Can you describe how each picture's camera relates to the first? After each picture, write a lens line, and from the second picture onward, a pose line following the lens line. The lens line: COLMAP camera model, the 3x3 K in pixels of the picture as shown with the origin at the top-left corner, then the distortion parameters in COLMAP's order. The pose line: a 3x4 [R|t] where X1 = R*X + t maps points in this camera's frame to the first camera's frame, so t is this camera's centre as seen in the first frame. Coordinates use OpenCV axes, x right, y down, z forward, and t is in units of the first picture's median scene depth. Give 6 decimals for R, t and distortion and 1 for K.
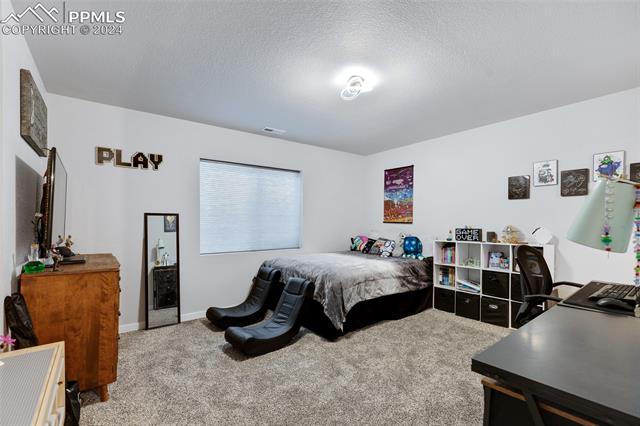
lens RADIAL K [[294.2, 0, 322.5], [0, 294.2, 219.9], [0, 0, 1]] dist [0.012491, -0.000456]
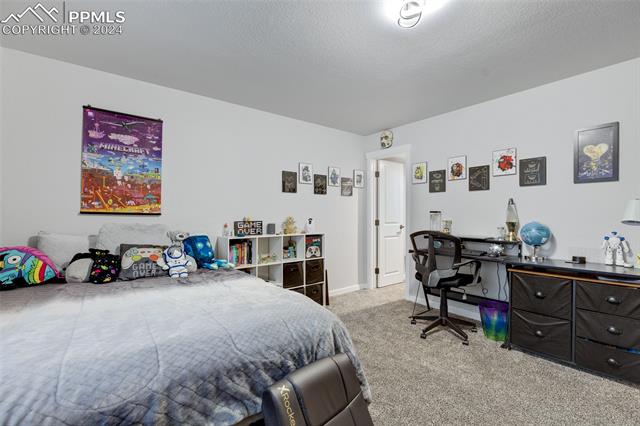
lens RADIAL K [[294.2, 0, 321.9], [0, 294.2, 215.8], [0, 0, 1]] dist [0.012491, -0.000456]
pose [[-0.018317, -0.003687, 0.999825, -0.310067], [-0.011367, 0.999929, 0.003480, 0.007346], [-0.999768, -0.011301, -0.018358, 0.664924]]
